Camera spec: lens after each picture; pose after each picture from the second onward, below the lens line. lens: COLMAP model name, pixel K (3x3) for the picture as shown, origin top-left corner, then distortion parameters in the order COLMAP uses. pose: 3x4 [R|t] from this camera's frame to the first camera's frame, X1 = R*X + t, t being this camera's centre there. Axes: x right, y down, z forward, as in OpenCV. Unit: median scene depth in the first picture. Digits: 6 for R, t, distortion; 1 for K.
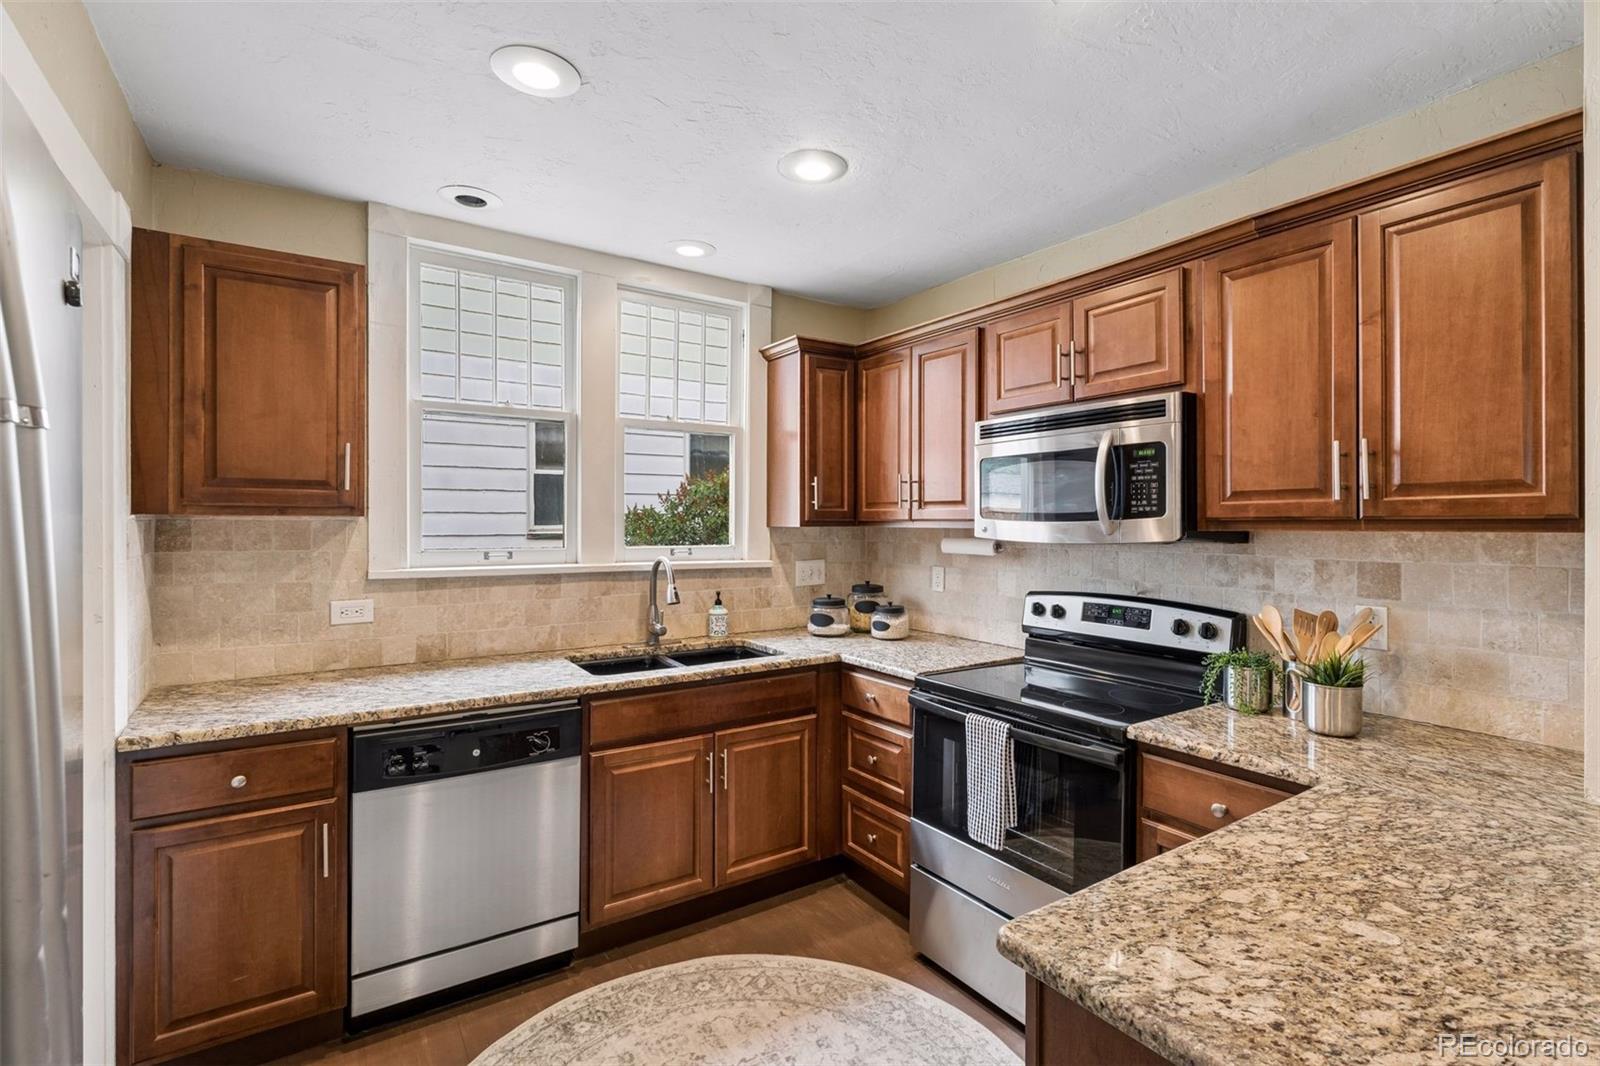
lens RADIAL K [[744.5, 0, 802.2], [0, 744.5, 523.6], [0, 0, 1]] dist [0.001470, -0.000018]
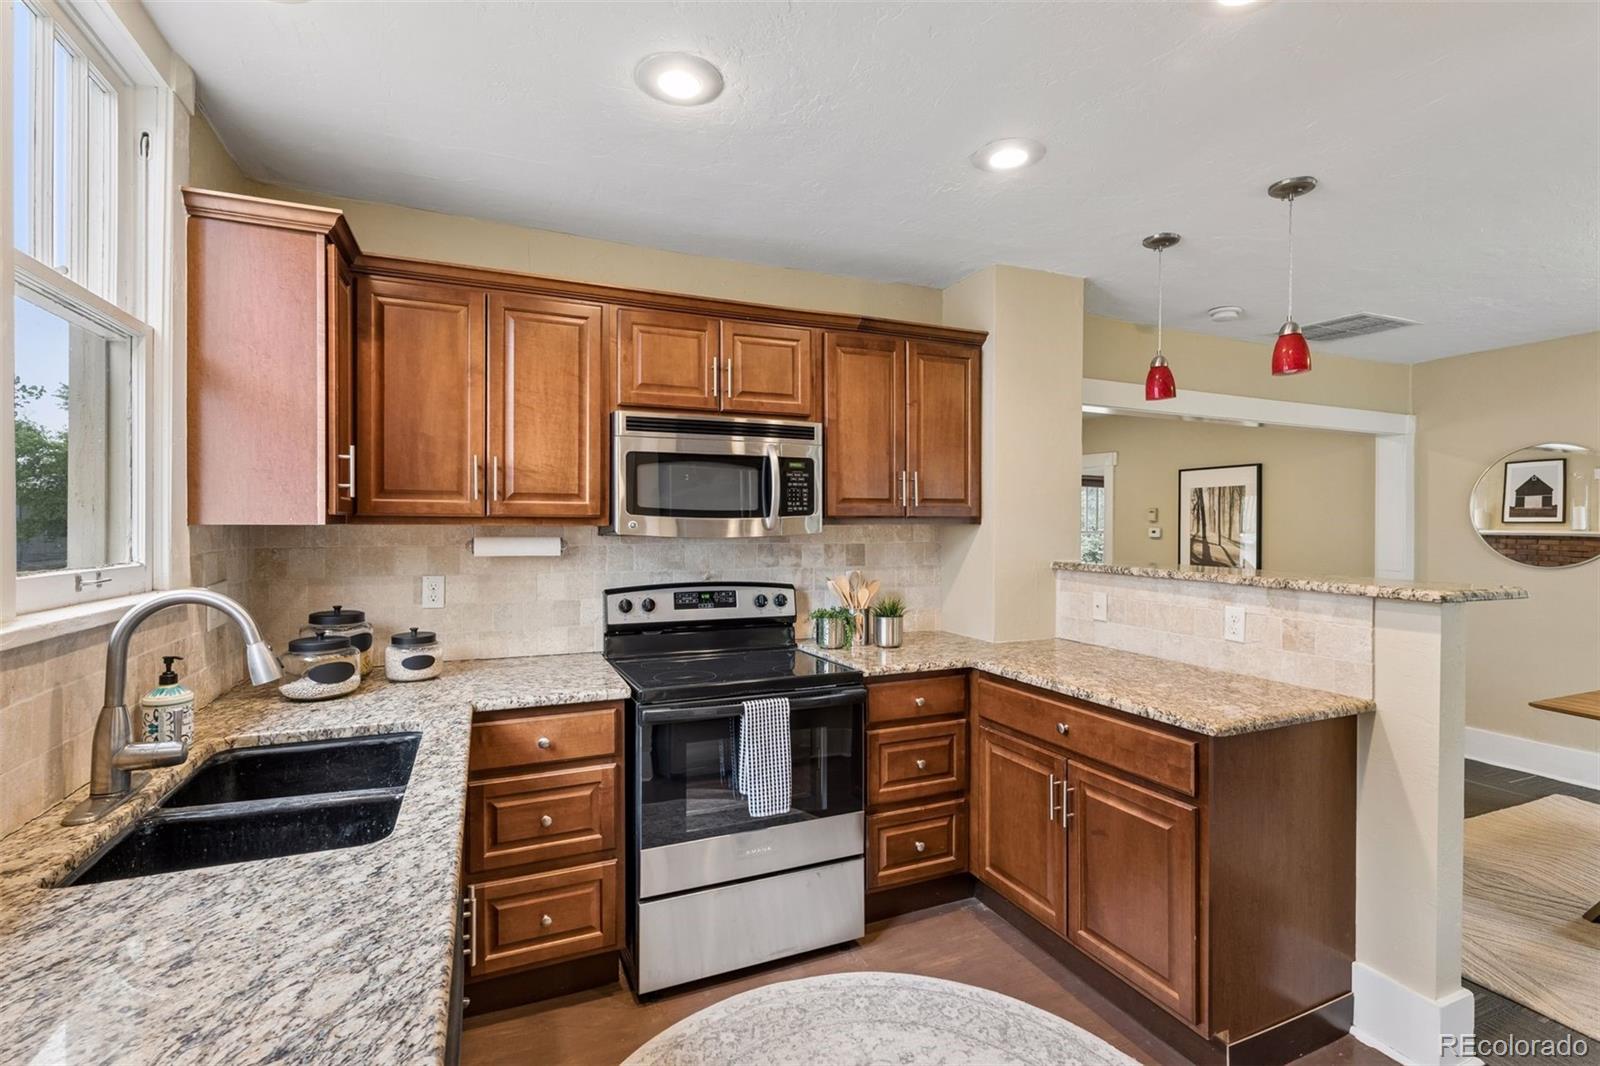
lens RADIAL K [[737.5, 0, 810.5], [0, 737.5, 528.0], [0, 0, 1]] dist [-0.000148, 0.000463]
pose [[0.175691, -0.008049, 0.984412, -0.627382], [0.000977, 0.999968, 0.008002, 0.002729], [-0.984445, -0.000444, 0.175693, 0.595242]]
